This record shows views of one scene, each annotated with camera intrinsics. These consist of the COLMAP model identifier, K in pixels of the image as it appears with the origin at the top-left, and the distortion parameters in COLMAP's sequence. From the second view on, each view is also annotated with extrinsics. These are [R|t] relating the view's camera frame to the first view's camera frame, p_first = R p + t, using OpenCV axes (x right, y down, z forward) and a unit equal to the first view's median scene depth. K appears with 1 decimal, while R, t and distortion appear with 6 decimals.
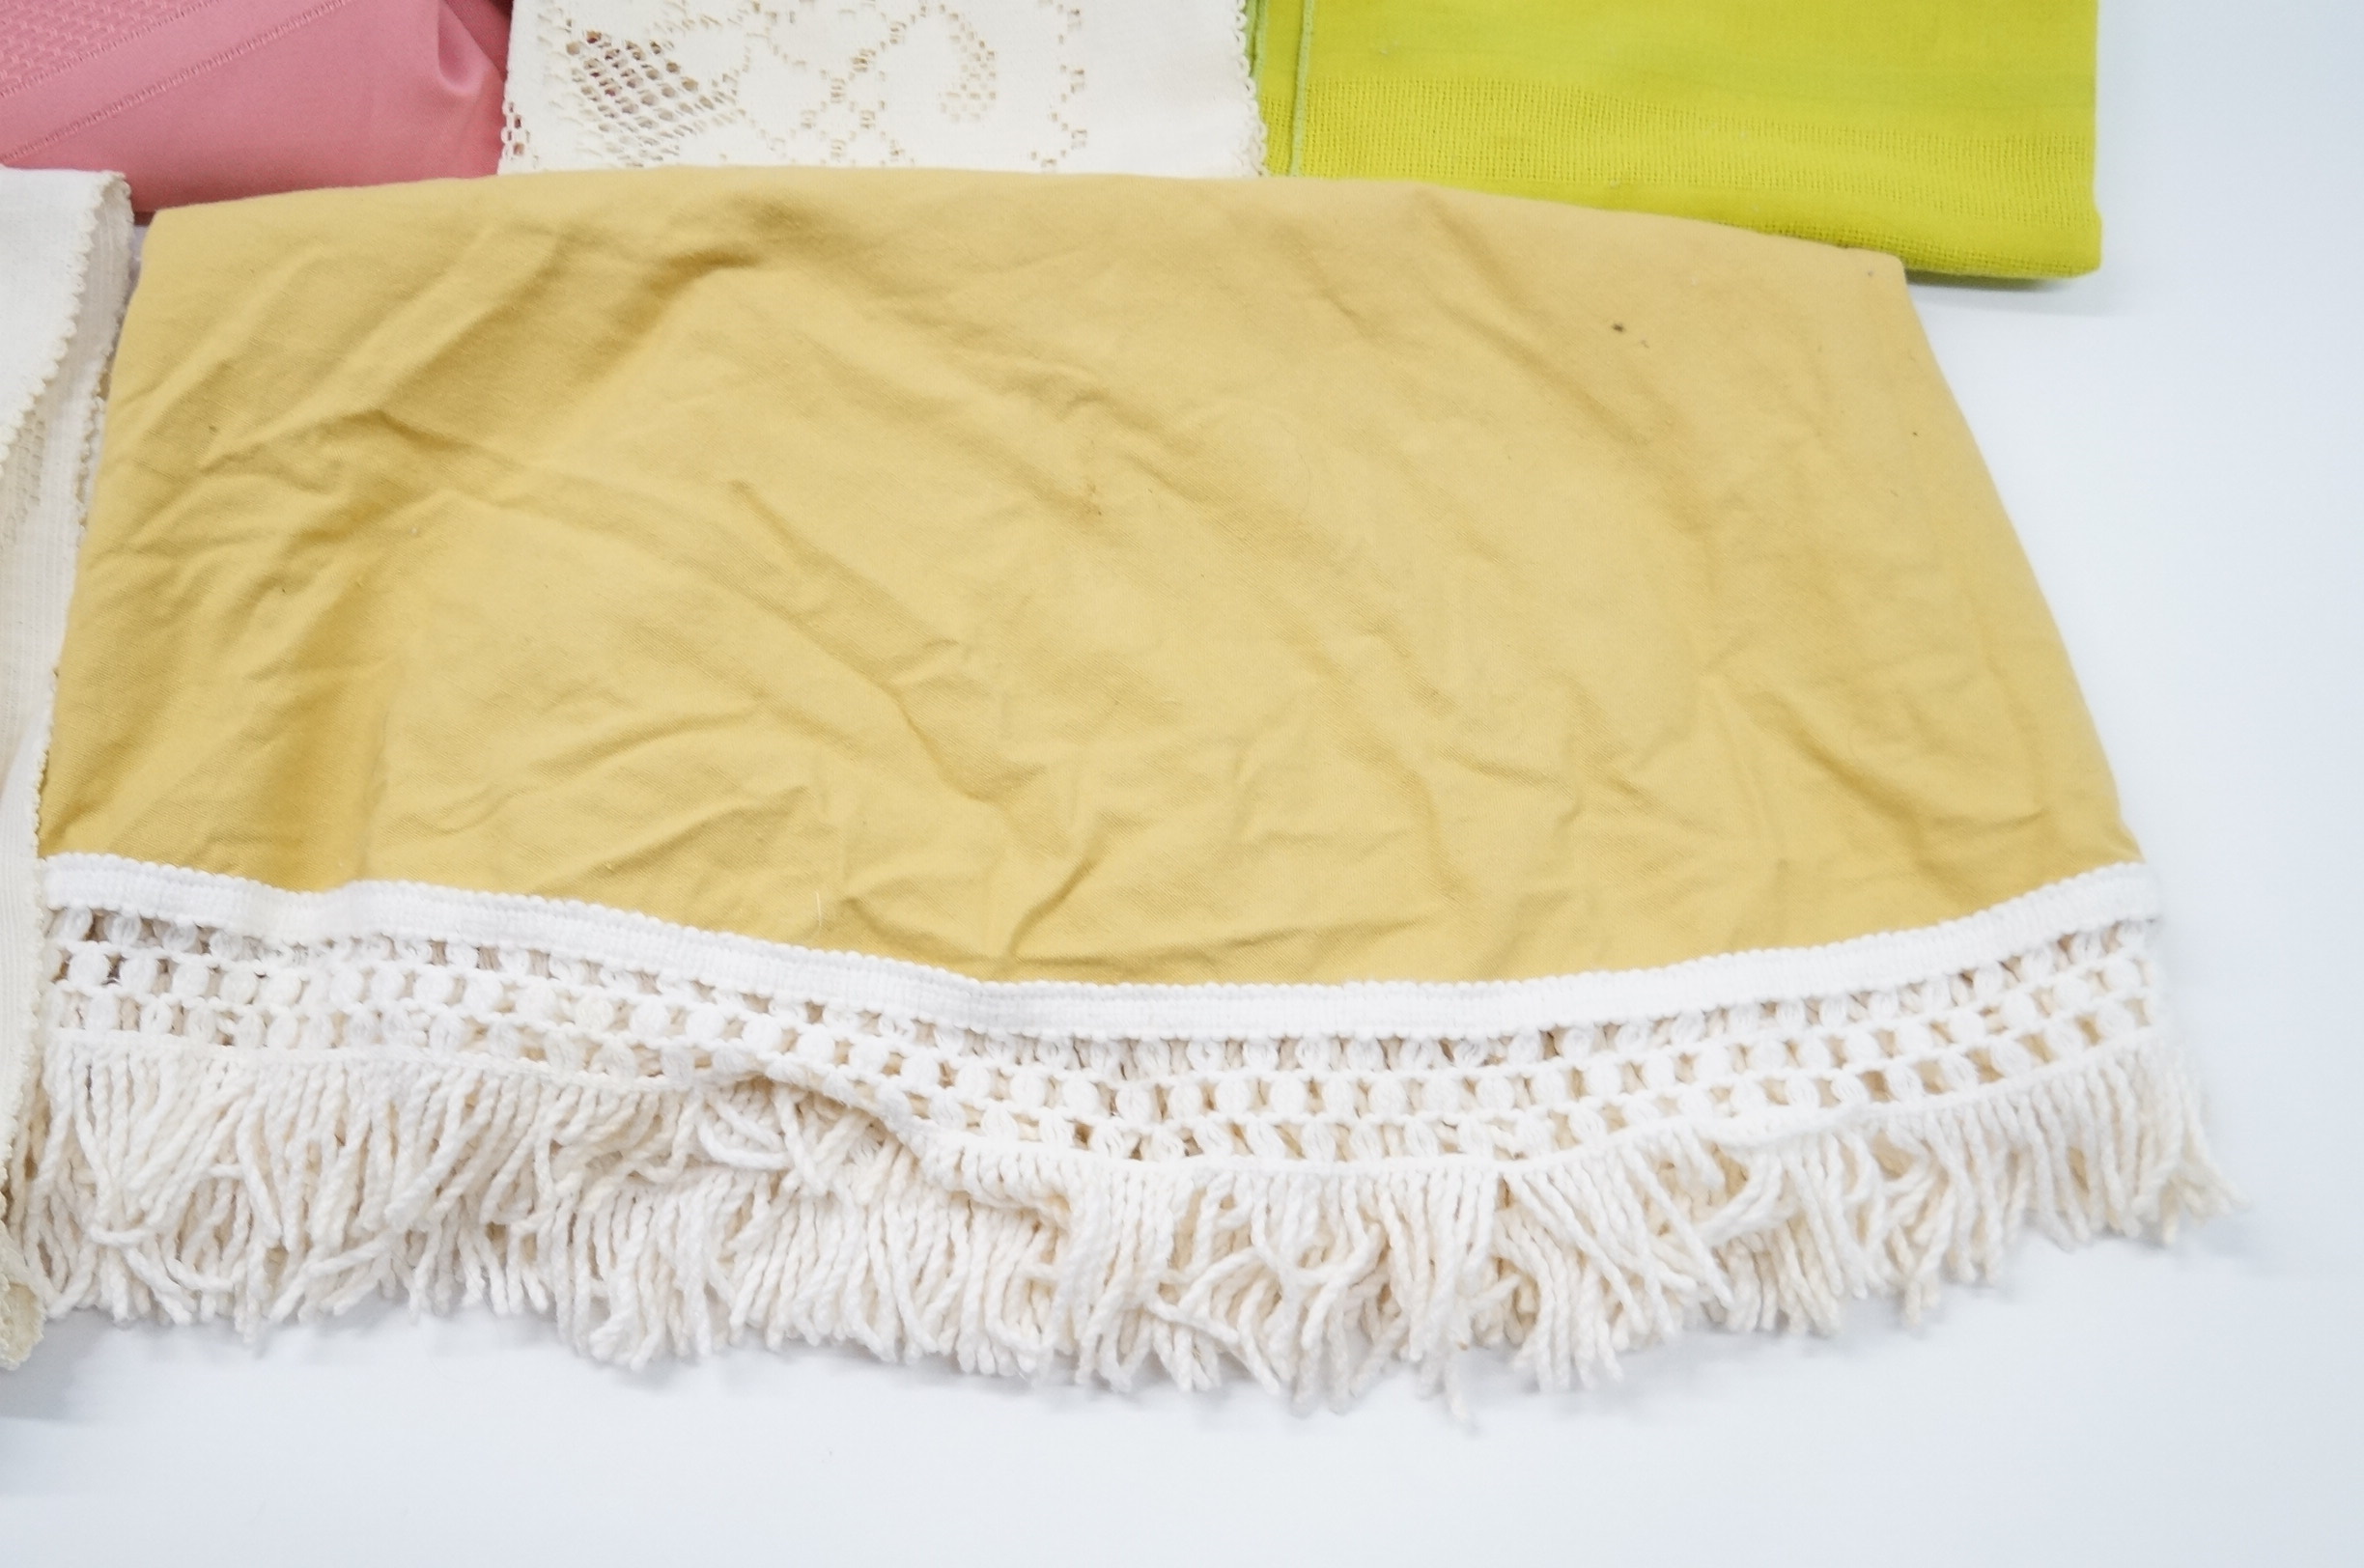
lens RADIAL K [[3254.8, 0, 1187.6], [0, 3254.8, 796.4], [0, 0, 1]] dist [-0.031247, 0.000000]
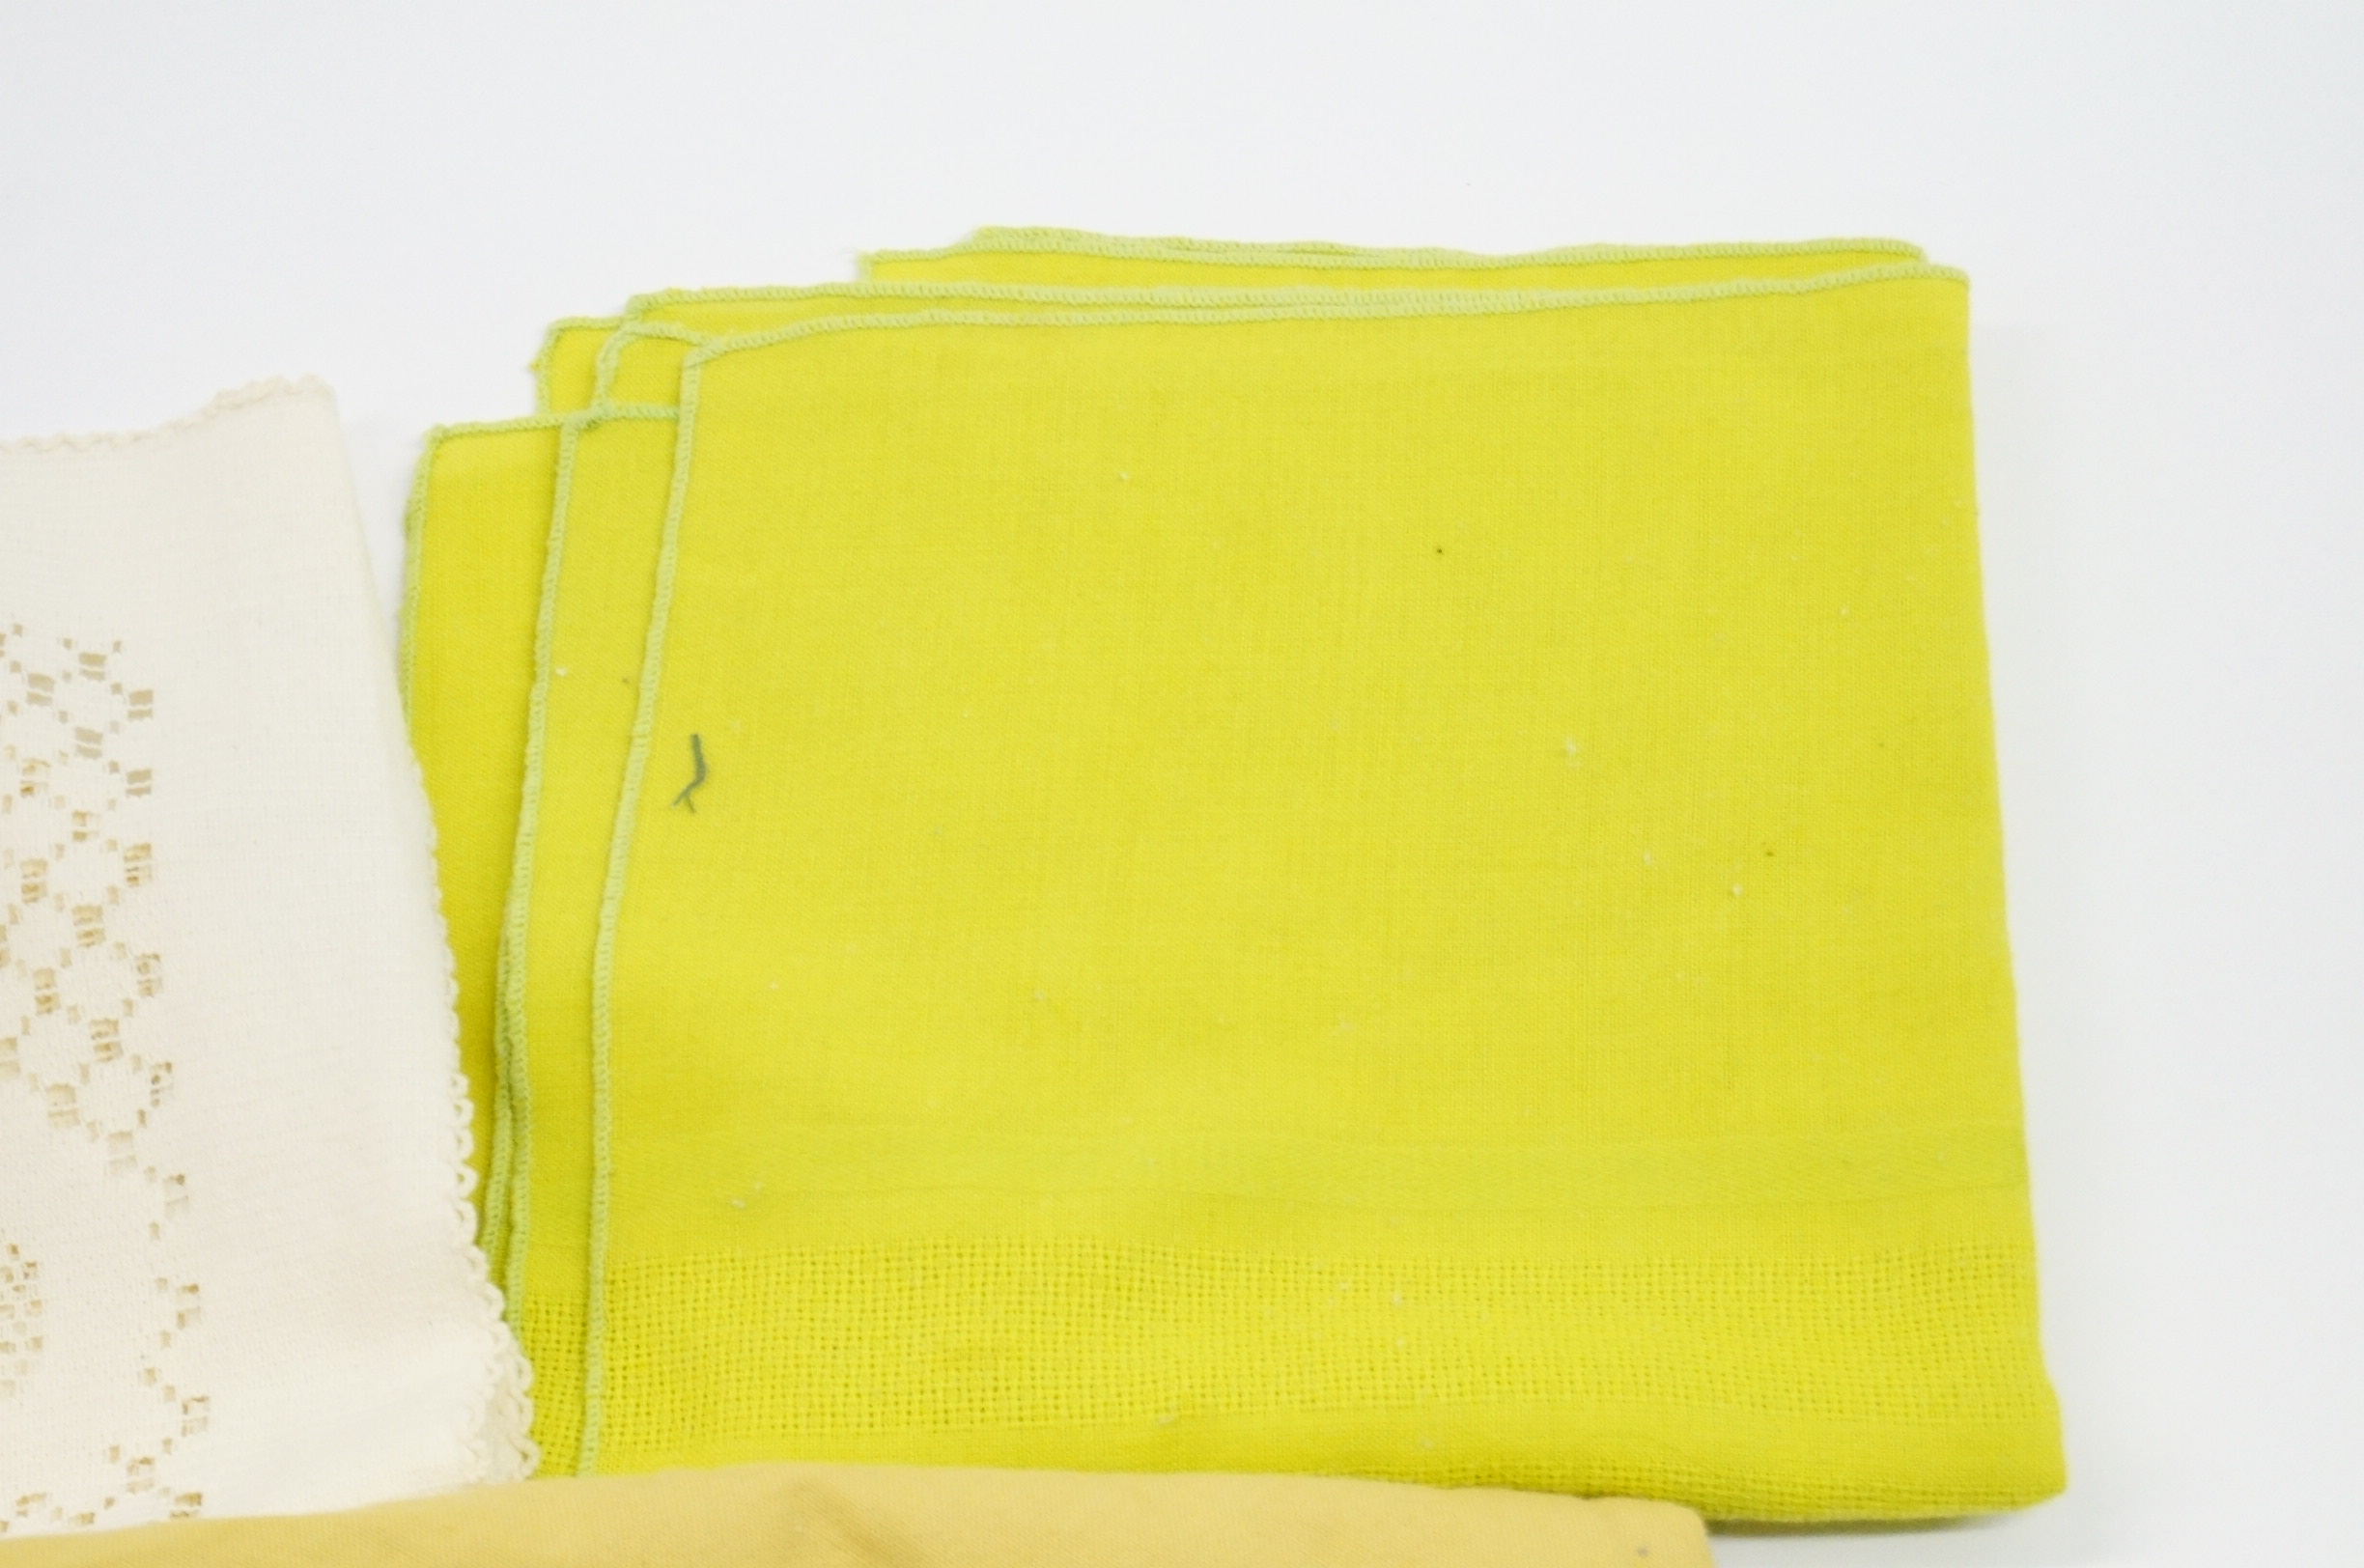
lens RADIAL K [[5273.5, 0, 1172.9], [0, 5273.5, 785.6], [0, 0, 1]] dist [0.017747, 0.000000]
pose [[0.994983, -0.093224, 0.036312, 0.116456], [0.098253, 0.978921, -0.179050, -0.141920], [-0.018855, 0.181720, 0.983170, 0.116699]]
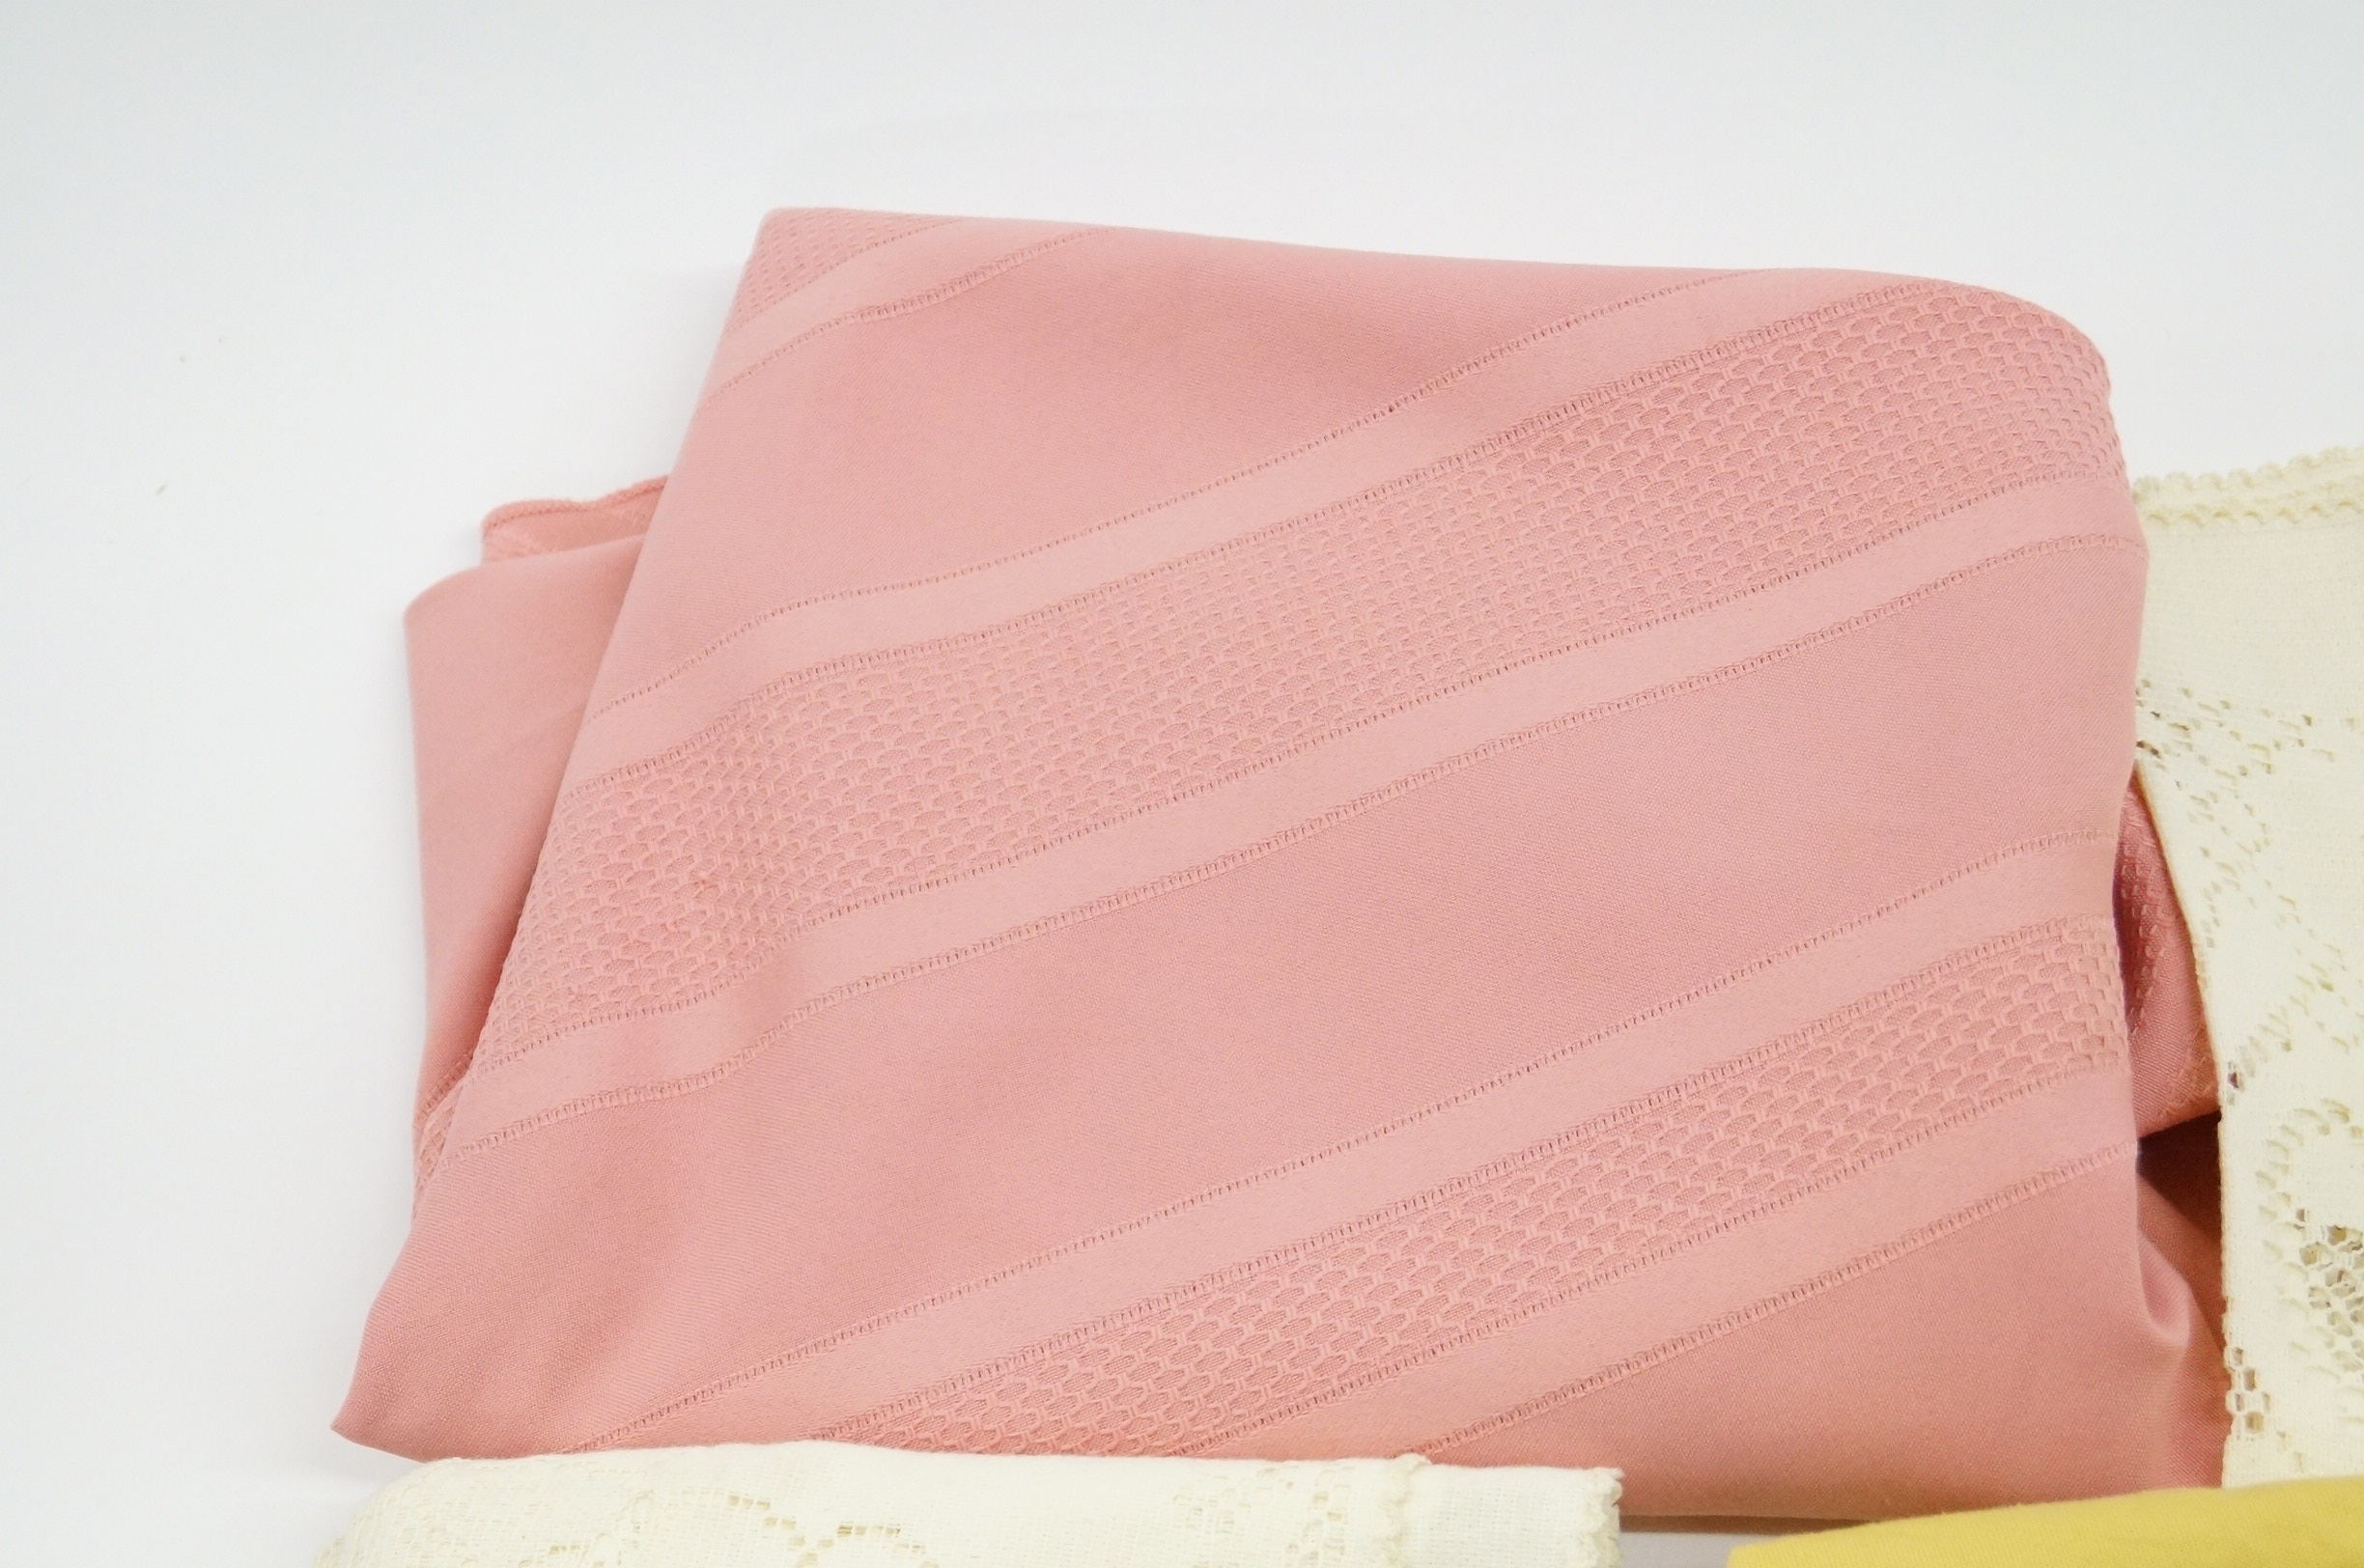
lens RADIAL K [[4552.0, 0, 1166.9], [0, 4552.0, 792.4], [0, 0, 1]] dist [-0.027395, 0.000000]
pose [[0.994309, -0.032244, -0.101533, -0.339868], [0.008808, 0.974714, -0.223284, -0.130060], [0.106165, 0.221119, 0.969451, 0.099104]]
